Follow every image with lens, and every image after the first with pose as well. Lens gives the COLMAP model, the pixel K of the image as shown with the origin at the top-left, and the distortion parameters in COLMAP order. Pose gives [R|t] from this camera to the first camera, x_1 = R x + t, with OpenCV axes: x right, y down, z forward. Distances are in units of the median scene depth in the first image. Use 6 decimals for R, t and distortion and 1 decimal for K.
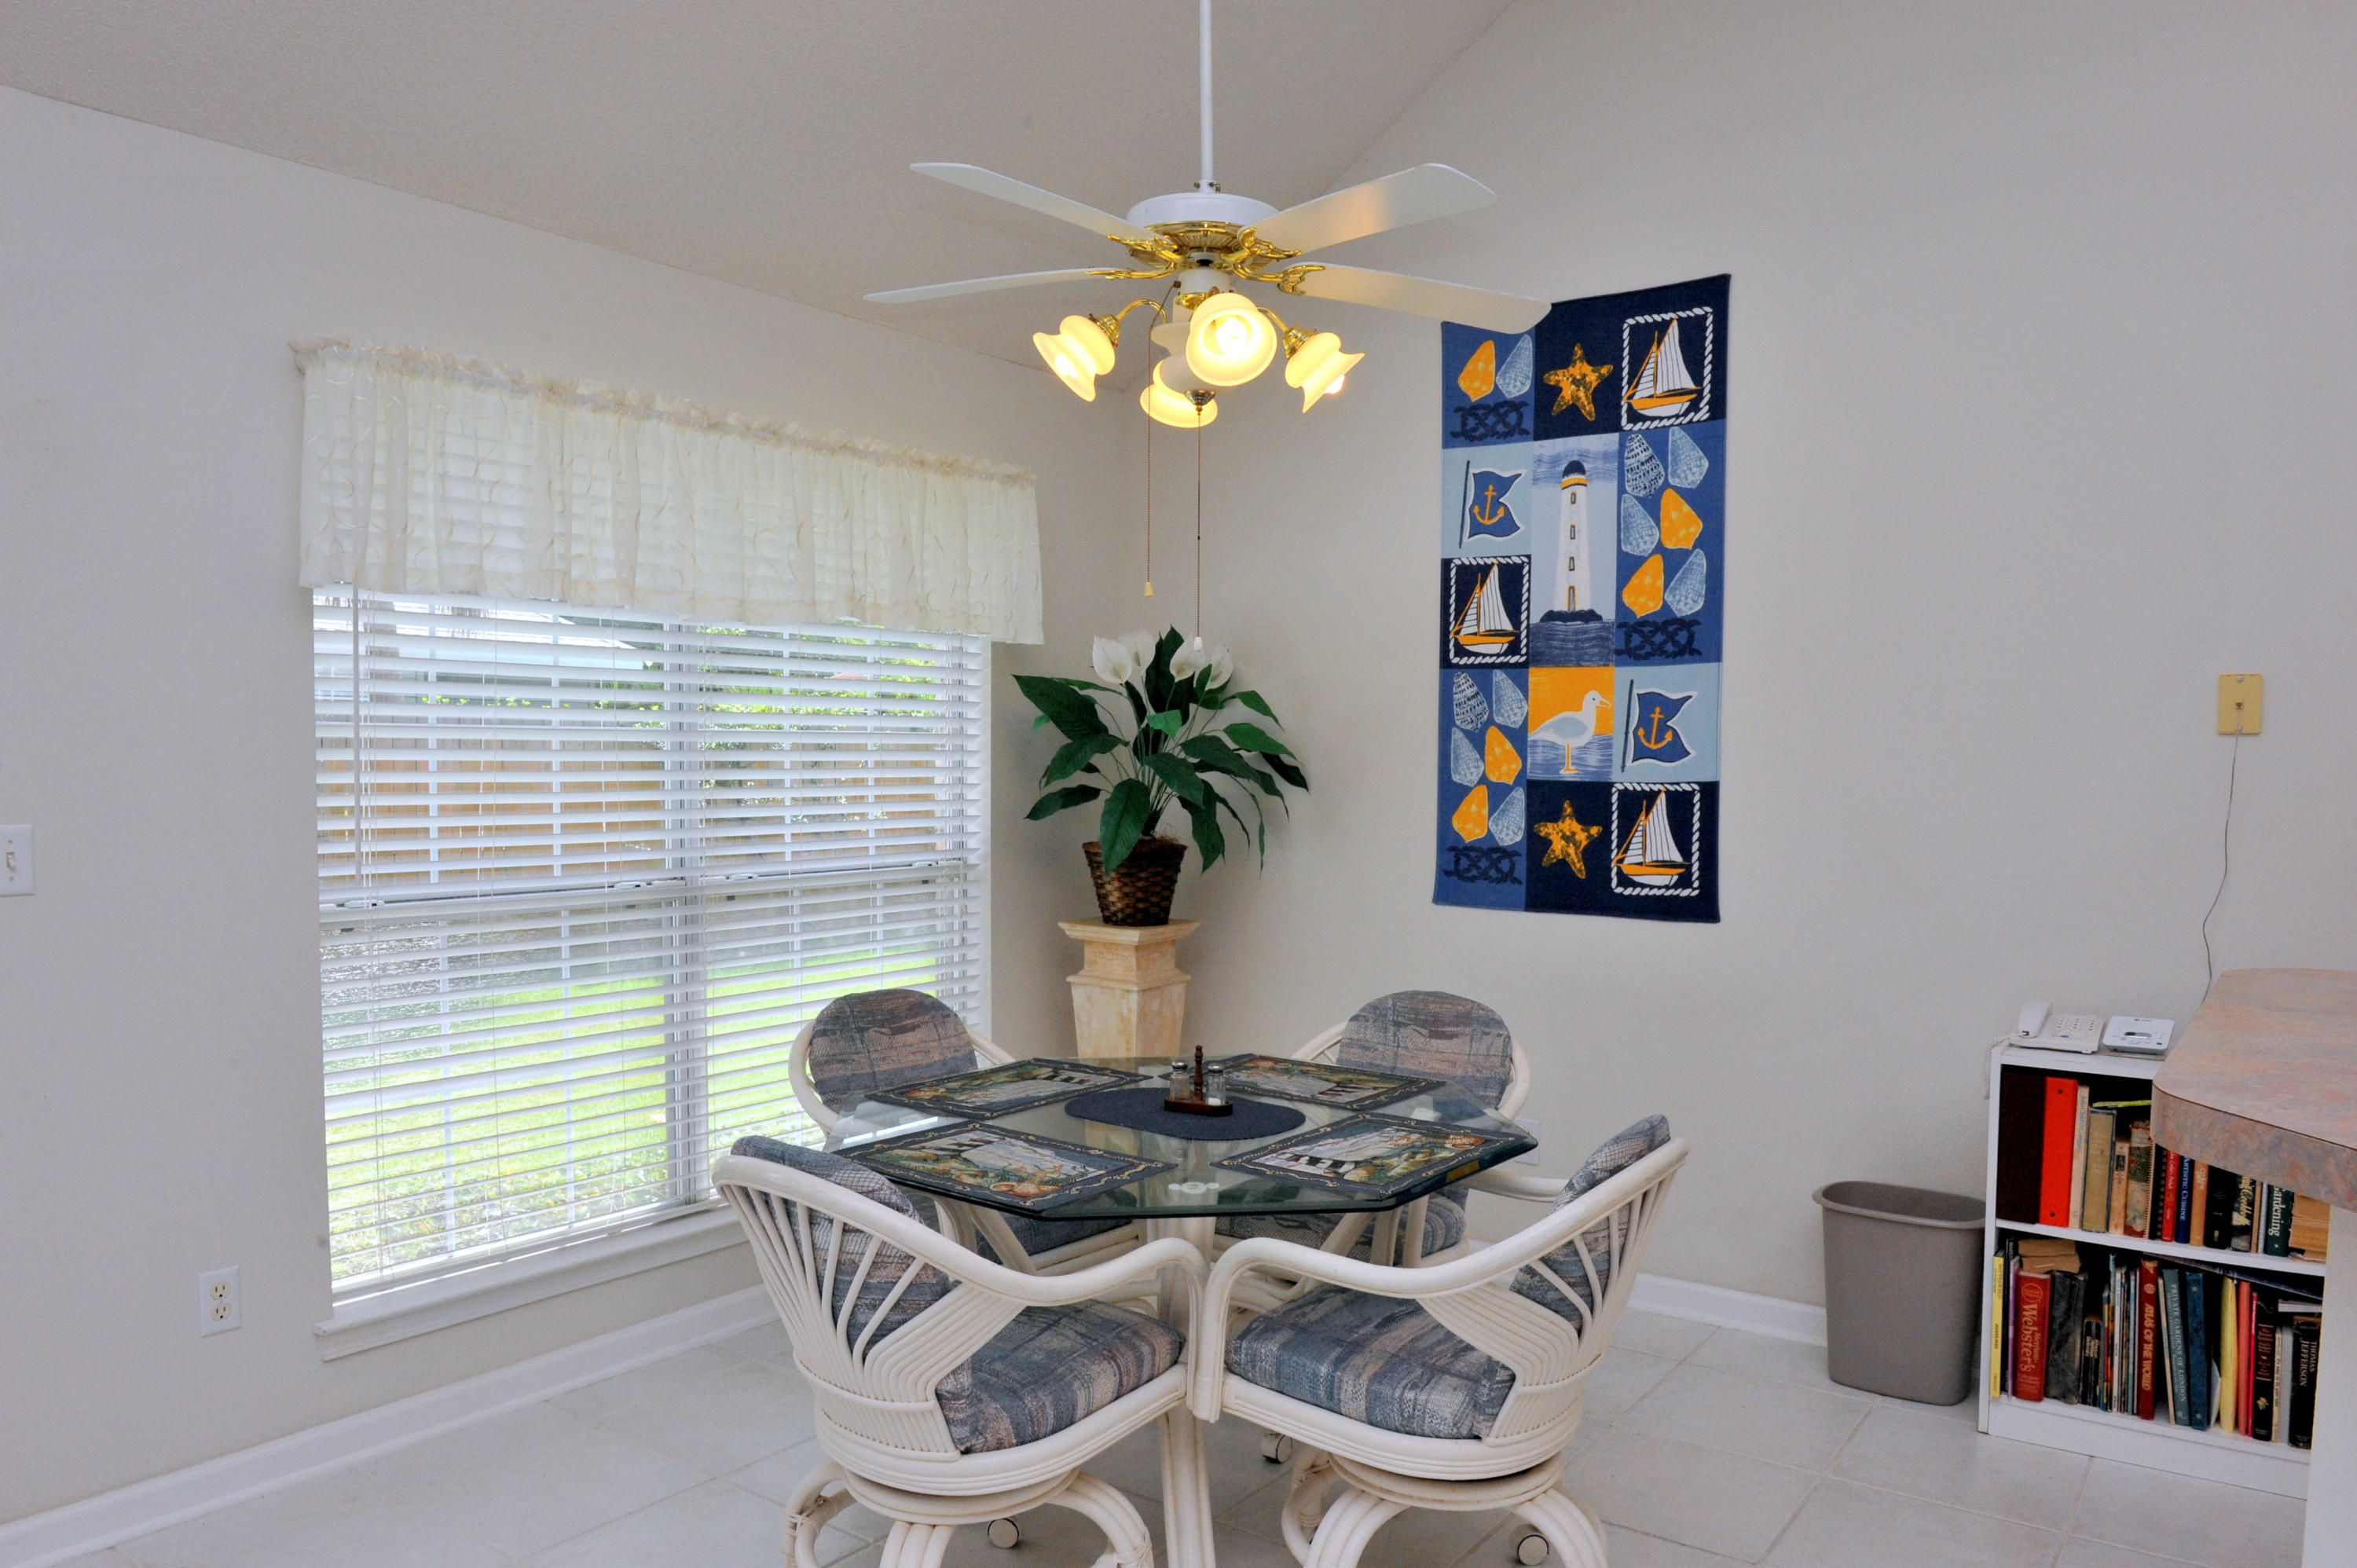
lens RADIAL K [[1610.3, 0, 1183.0], [0, 1610.3, 818.3], [0, 0, 1]] dist [-0.037970, -0.000121]
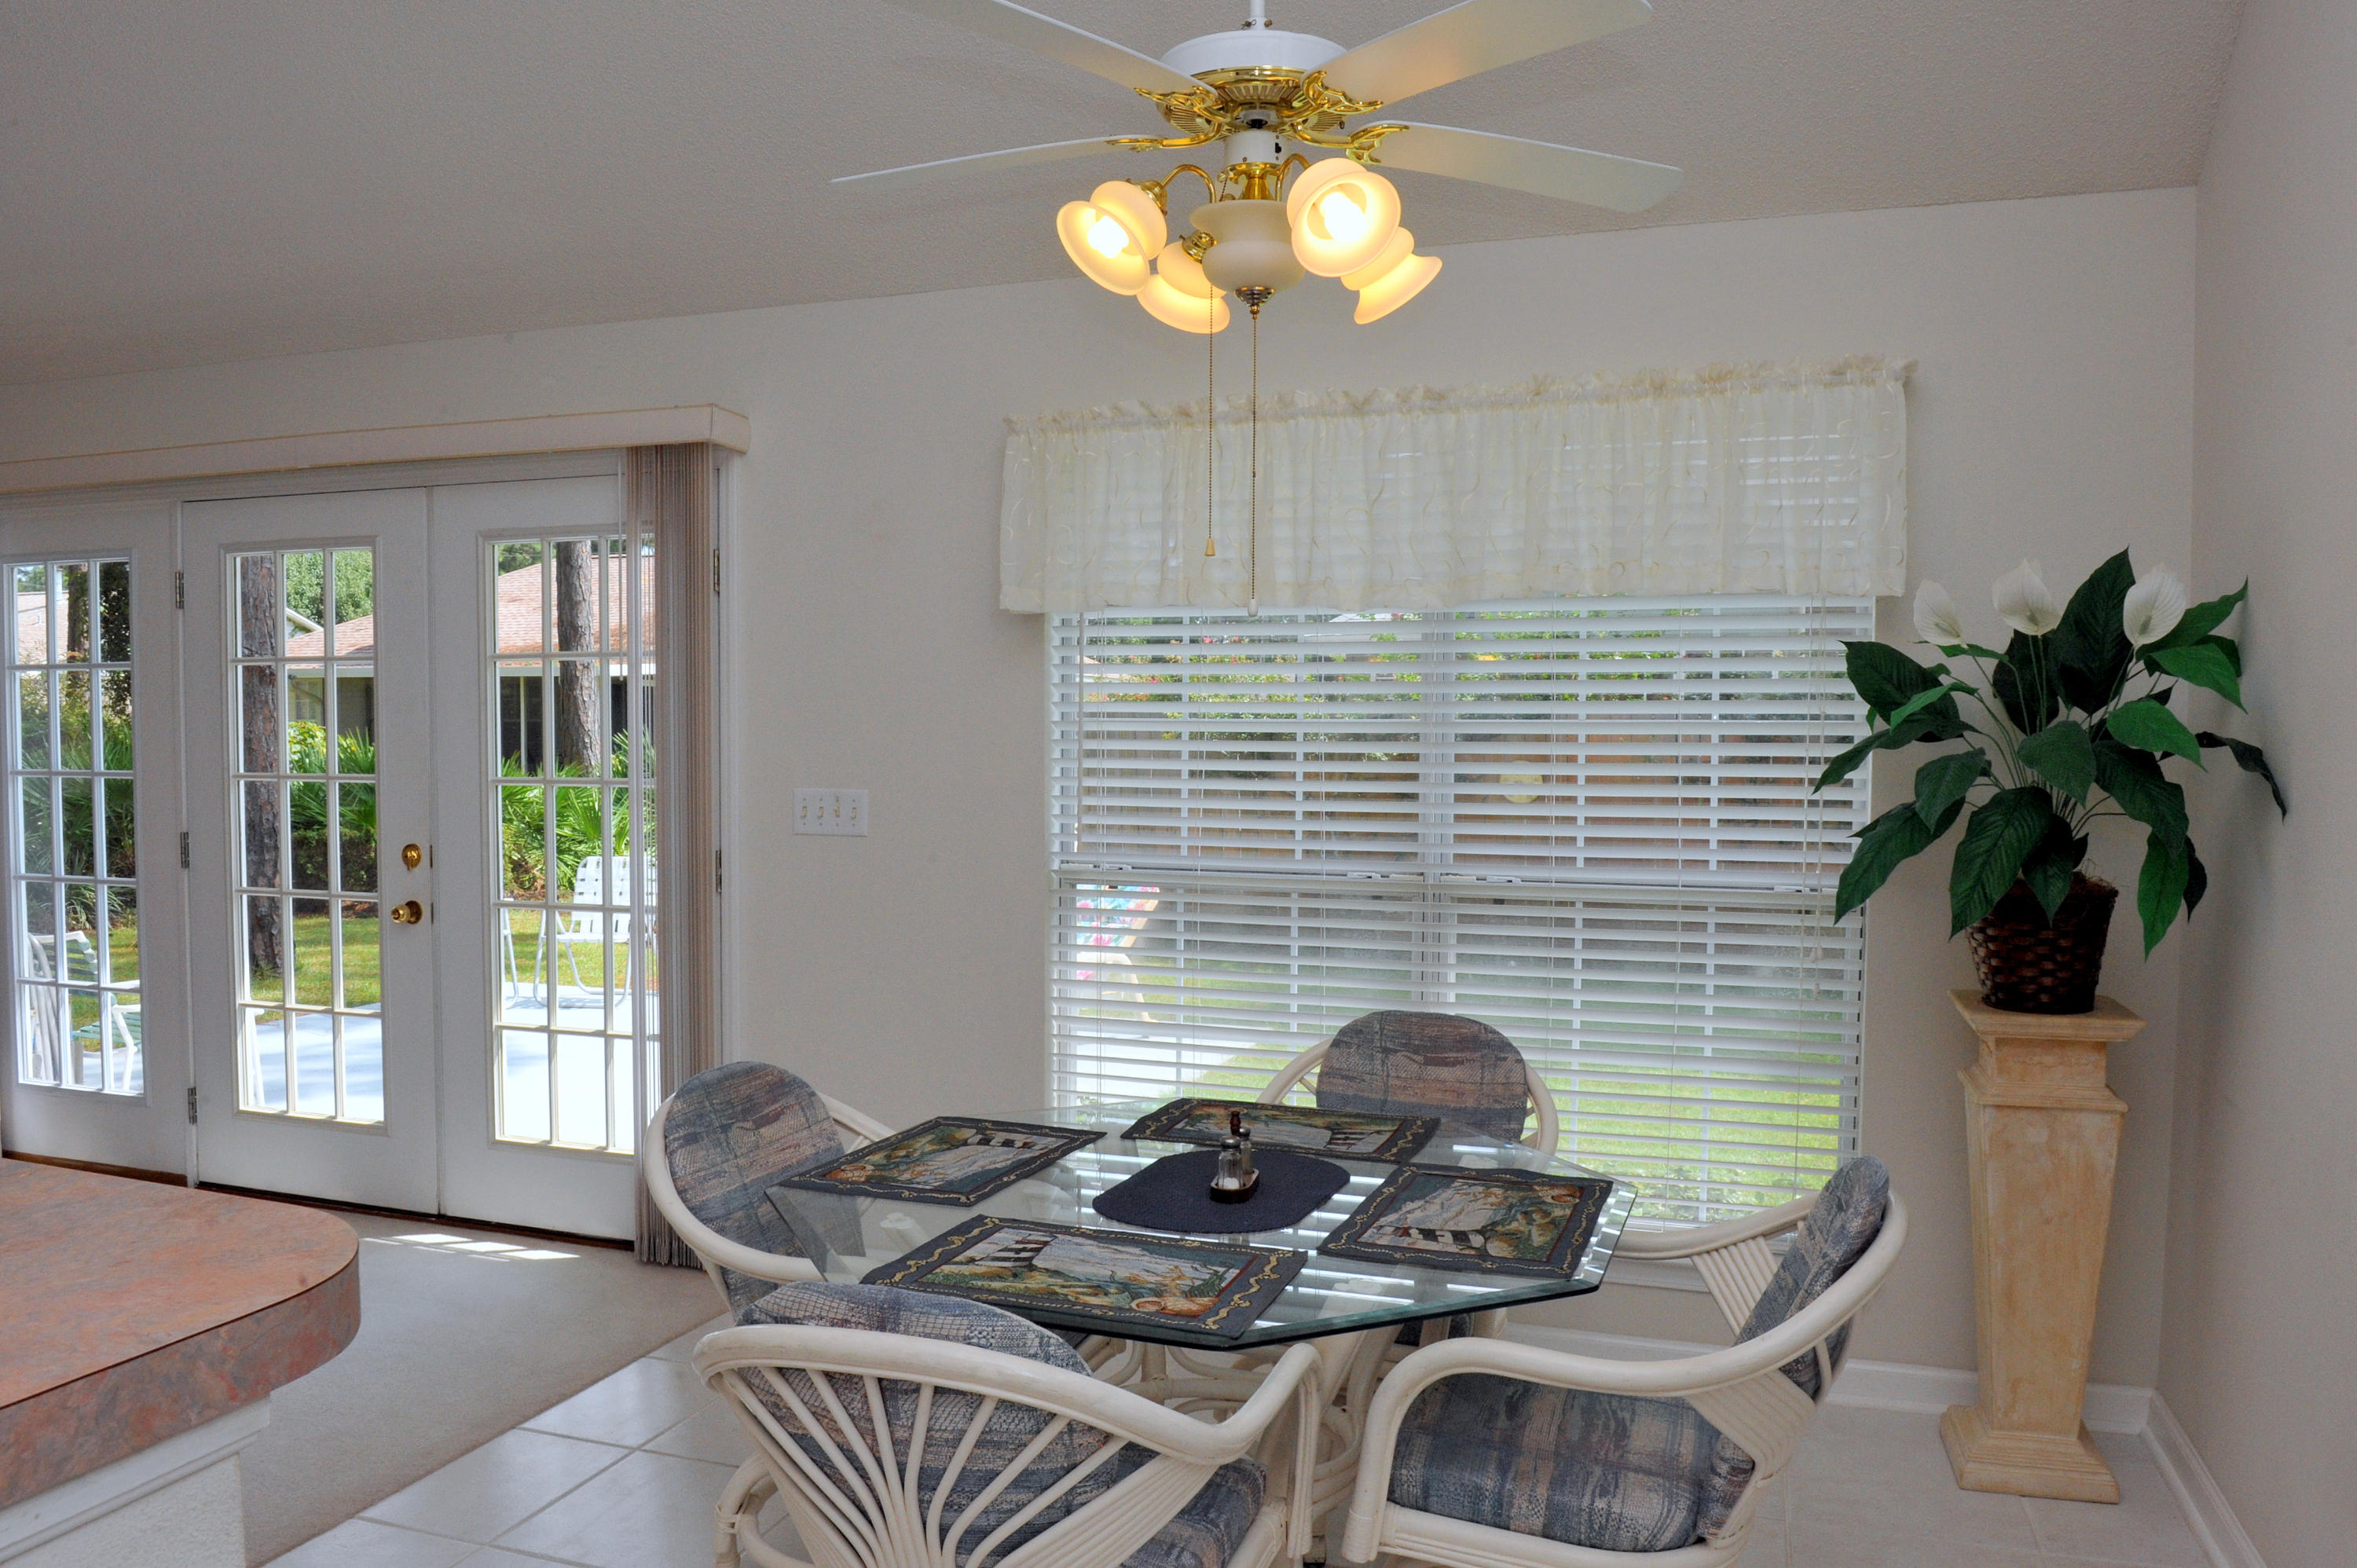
lens RADIAL K [[1677.6, 0, 1184.5], [0, 1677.6, 818.0], [0, 0, 1]] dist [-0.044840, 0.000154]
pose [[0.301291, 0.042192, -0.952598, 0.746999], [-0.041541, 0.998653, 0.031093, -0.026889], [0.952627, 0.030204, 0.302637, 0.682229]]
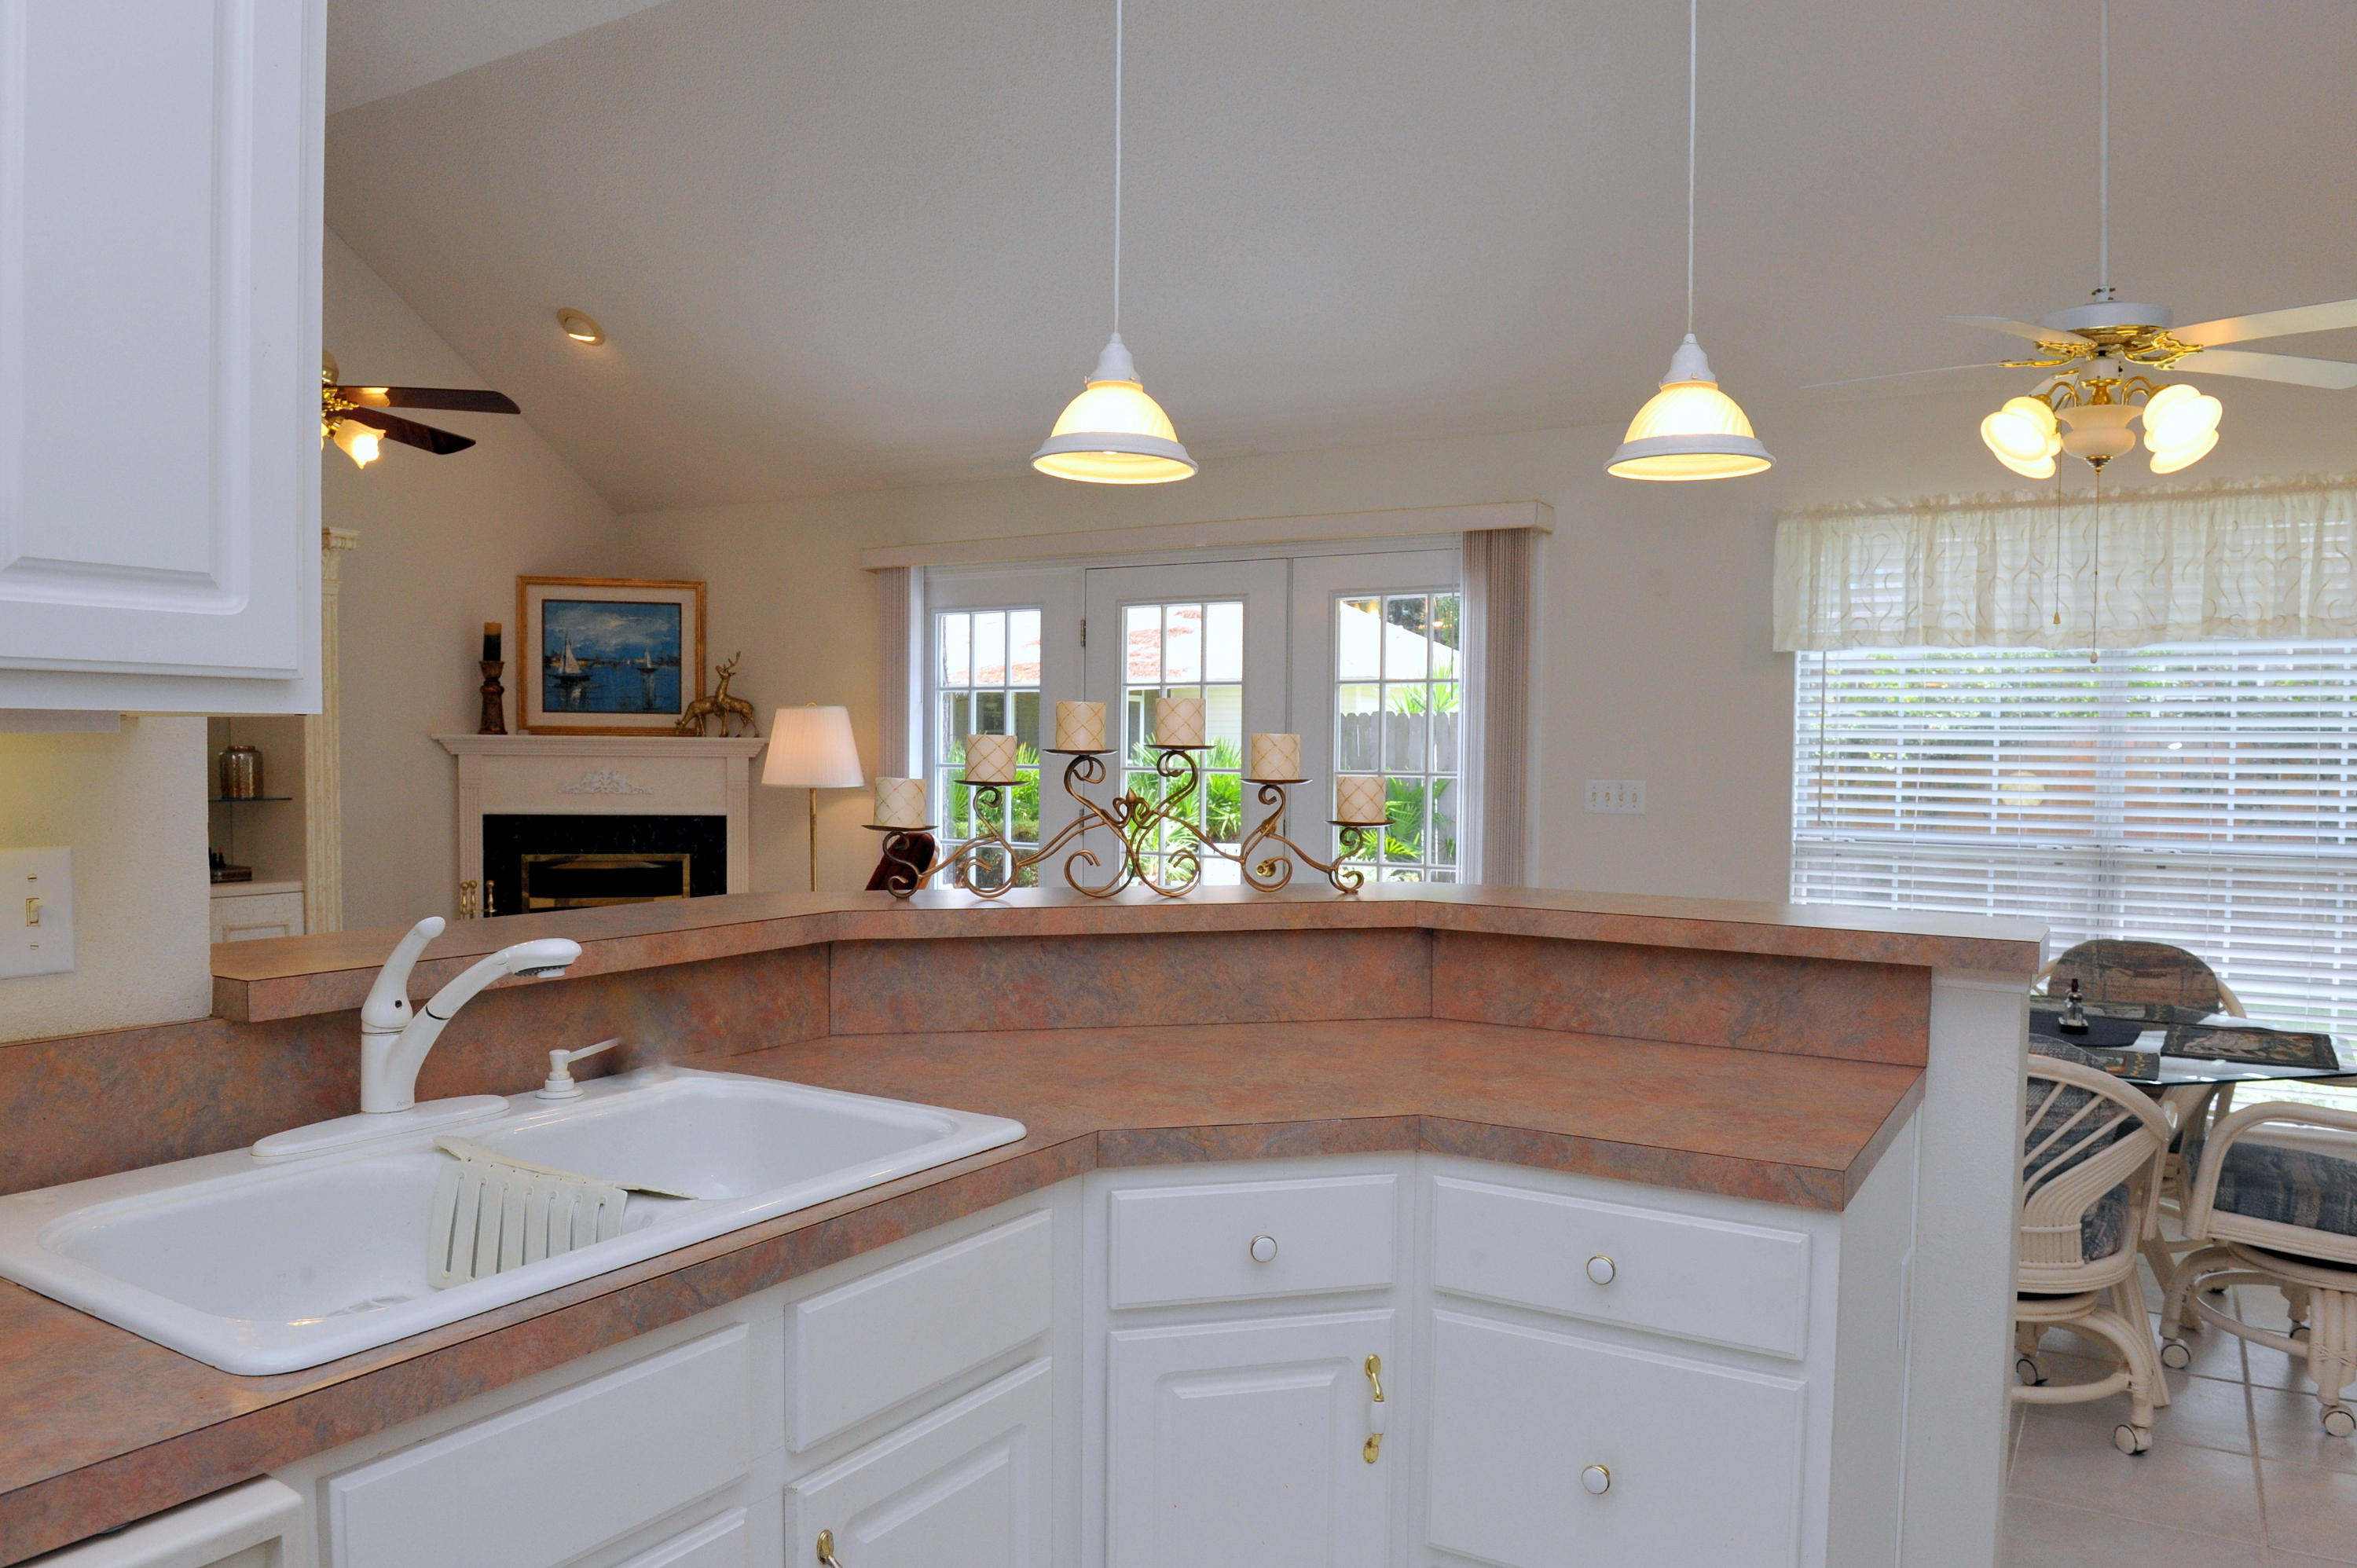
lens RADIAL K [[1677.6, 0, 1184.5], [0, 1677.6, 818.0], [0, 0, 1]] dist [-0.044840, 0.000154]
pose [[0.094049, 0.037296, -0.994869, 1.157469], [-0.048533, 0.998282, 0.032836, 0.008383], [0.994384, 0.045196, 0.095698, 0.172405]]
